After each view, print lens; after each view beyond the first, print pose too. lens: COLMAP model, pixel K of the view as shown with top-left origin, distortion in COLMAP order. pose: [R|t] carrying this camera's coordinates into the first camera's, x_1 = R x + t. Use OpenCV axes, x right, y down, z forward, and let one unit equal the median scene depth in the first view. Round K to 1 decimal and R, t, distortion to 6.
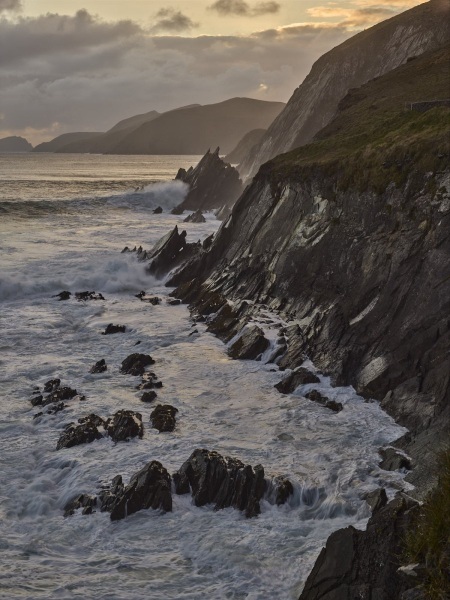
lens RADIAL K [[1479.4, 0, 225.7], [0, 1479.4, 299.3], [0, 0, 1]] dist [-0.279146, 0.000000]
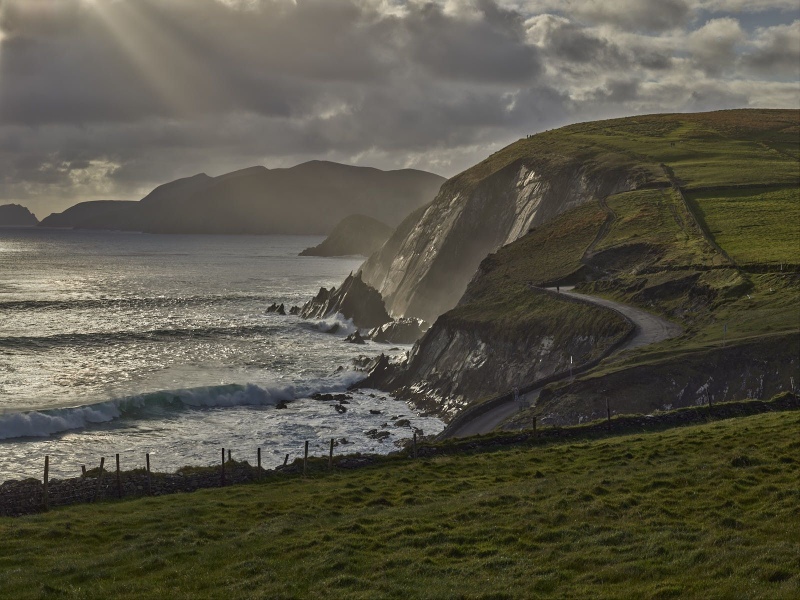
lens RADIAL K [[1972.6, 0, 400.0], [0, 1972.6, 300.3], [0, 0, 1]] dist [-0.279146, 0.000000]
pose [[0.998500, -0.001647, 0.054722, -0.178964], [0.005002, 0.998111, -0.061229, 0.031712], [-0.054517, 0.061410, 0.996623, -1.516948]]
